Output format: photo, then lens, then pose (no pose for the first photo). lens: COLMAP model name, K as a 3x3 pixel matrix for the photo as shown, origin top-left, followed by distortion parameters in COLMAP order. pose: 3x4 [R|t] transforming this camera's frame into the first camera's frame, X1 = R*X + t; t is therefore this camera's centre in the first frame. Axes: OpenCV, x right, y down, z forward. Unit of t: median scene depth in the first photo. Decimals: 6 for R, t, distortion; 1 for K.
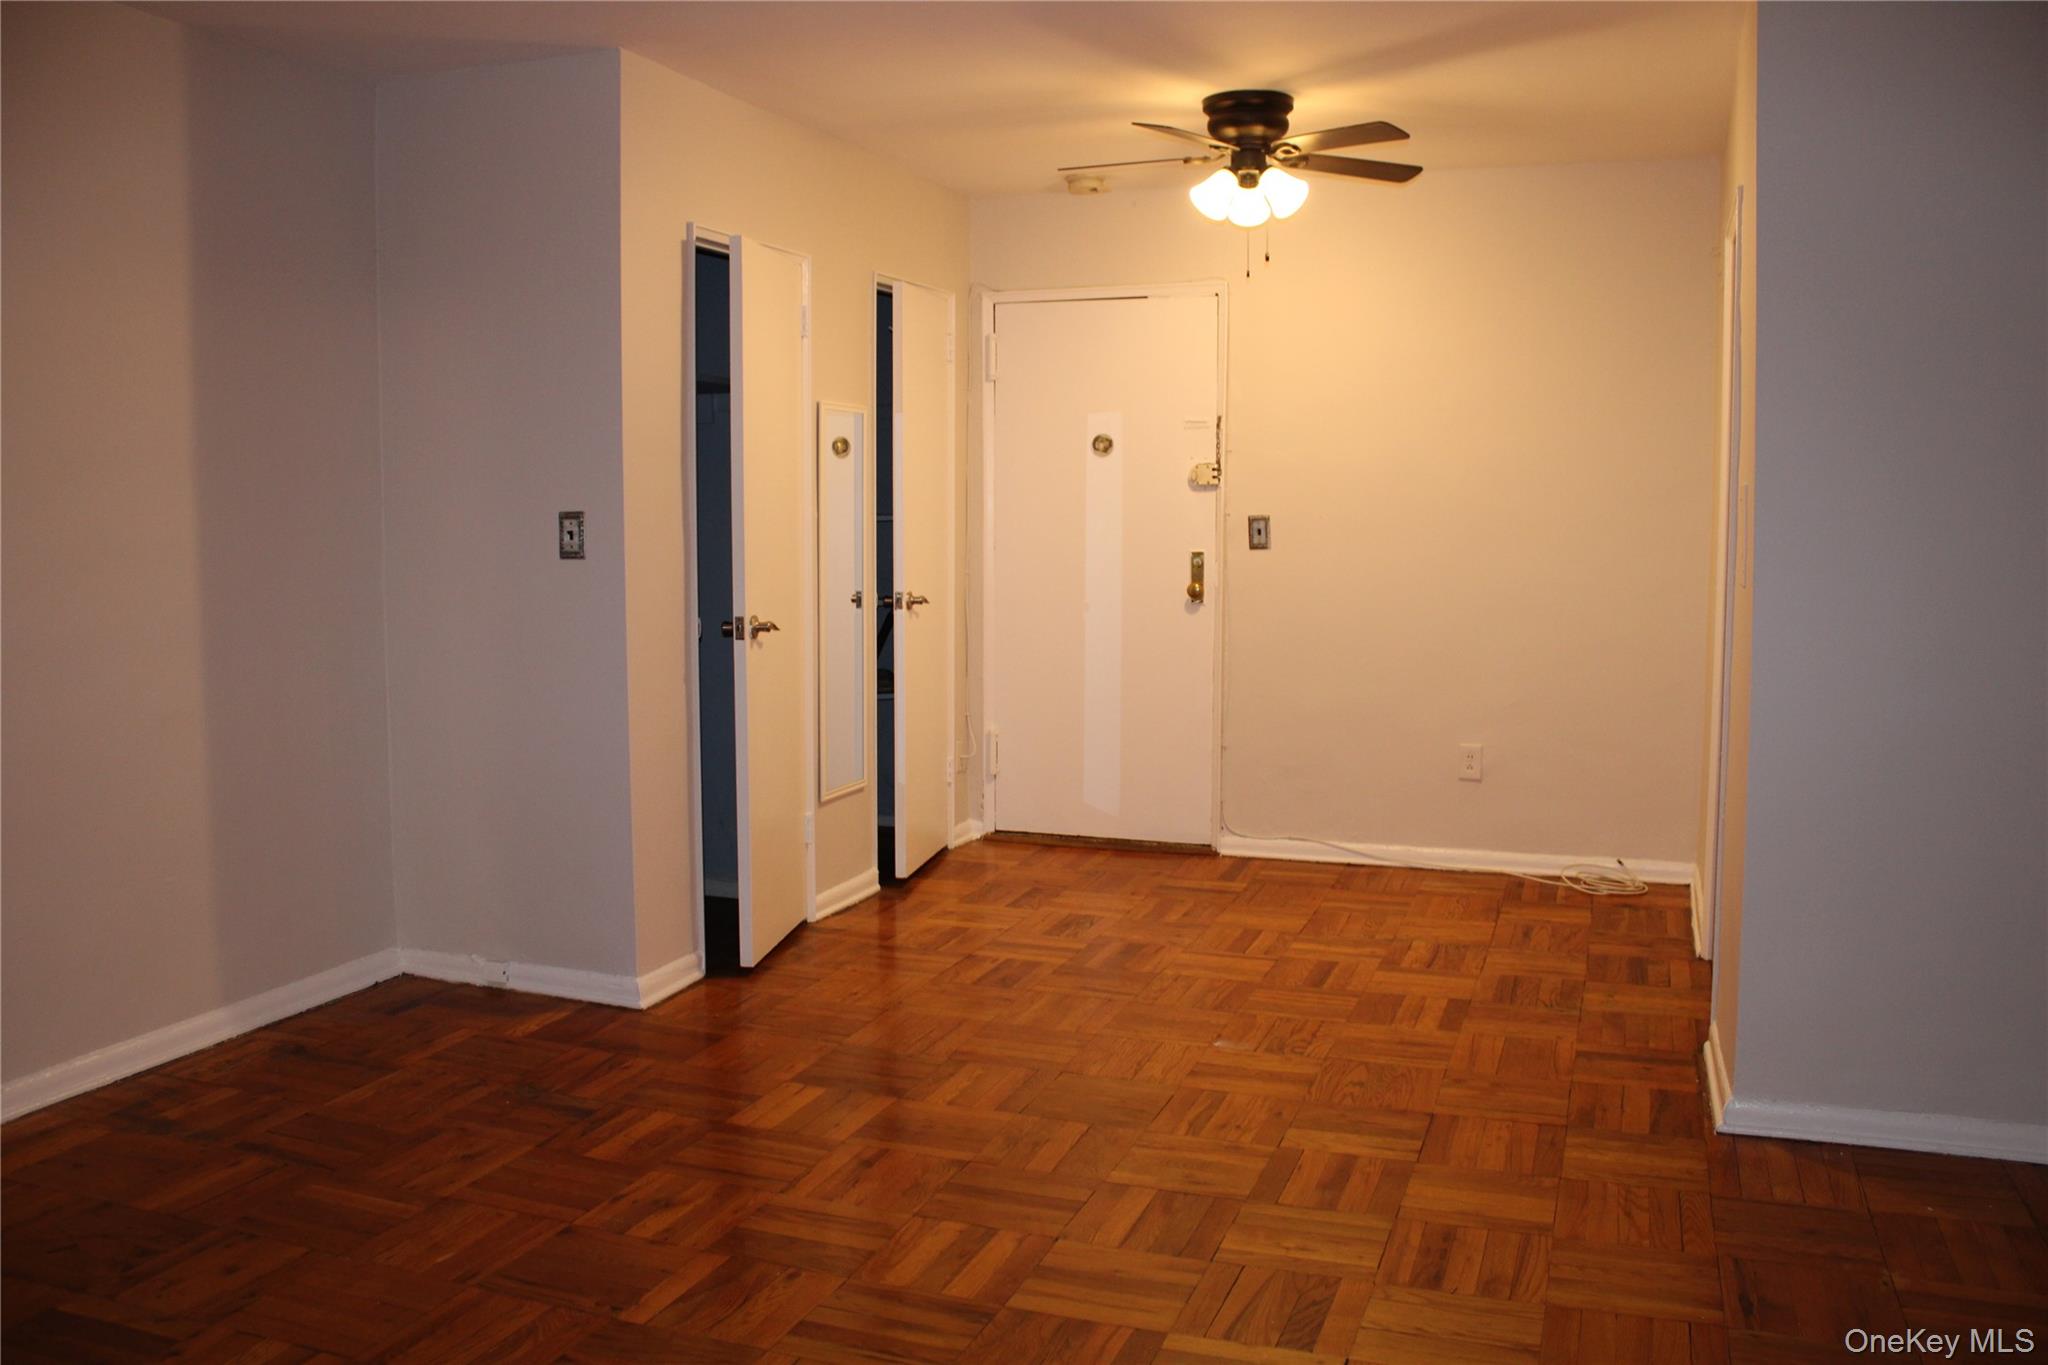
lens RADIAL K [[1703.1, 0, 1024.0], [0, 1703.1, 682.5], [0, 0, 1]] dist [-0.164558, 0.151617]
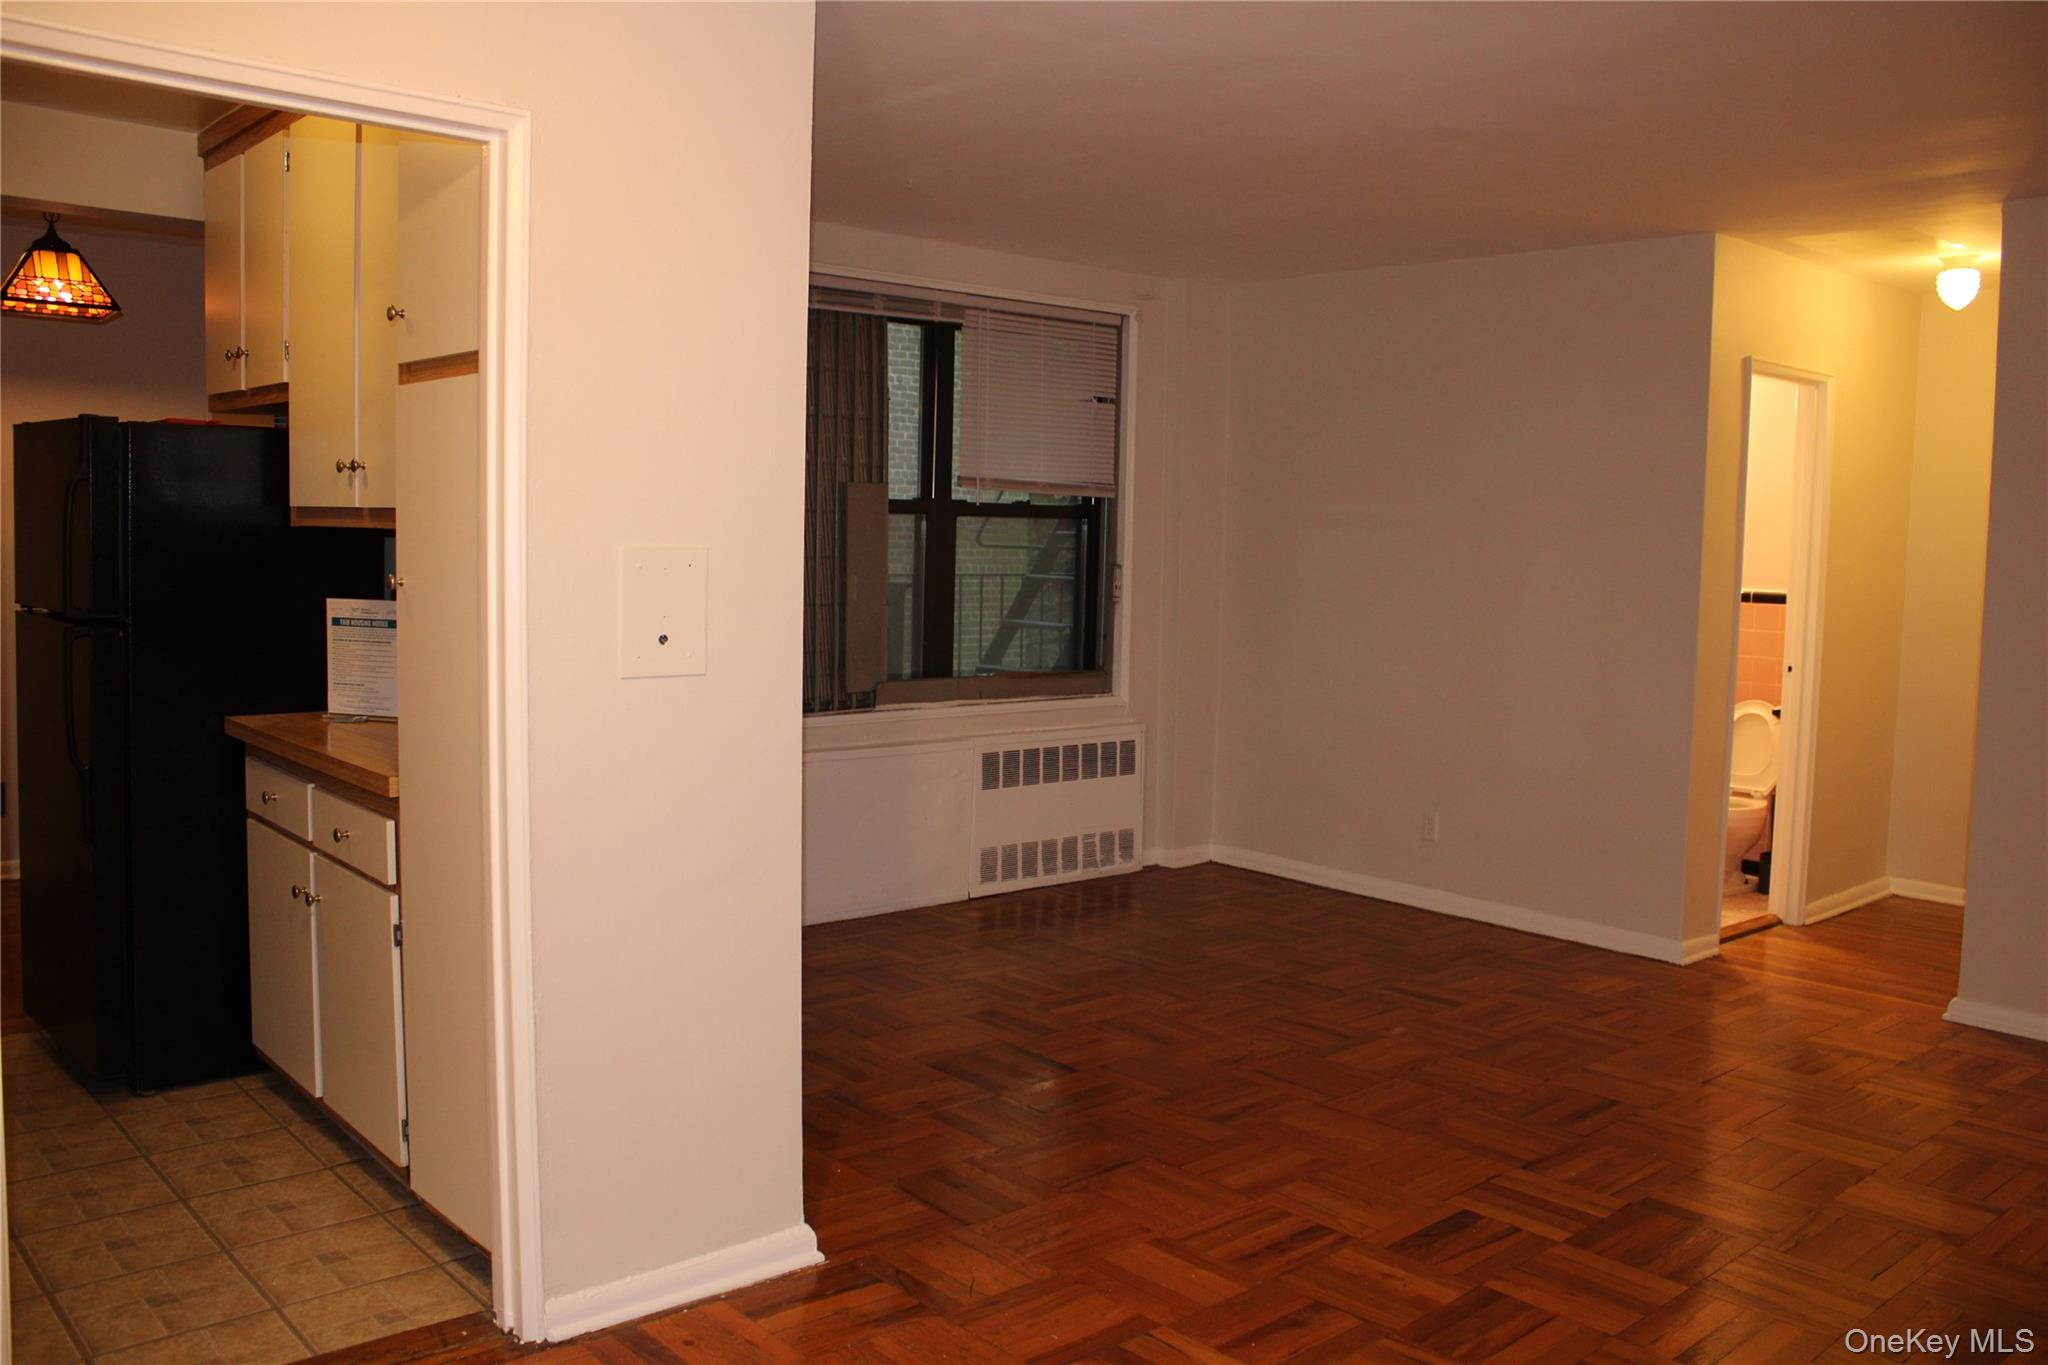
lens RADIAL K [[1703.1, 0, 1024.0], [0, 1703.1, 682.5], [0, 0, 1]] dist [-0.164558, 0.151617]
pose [[-0.877283, -0.058361, 0.476412, -0.100610], [0.030513, 0.983791, 0.176704, -0.205876], [-0.479002, 0.169556, -0.861282, 1.721088]]
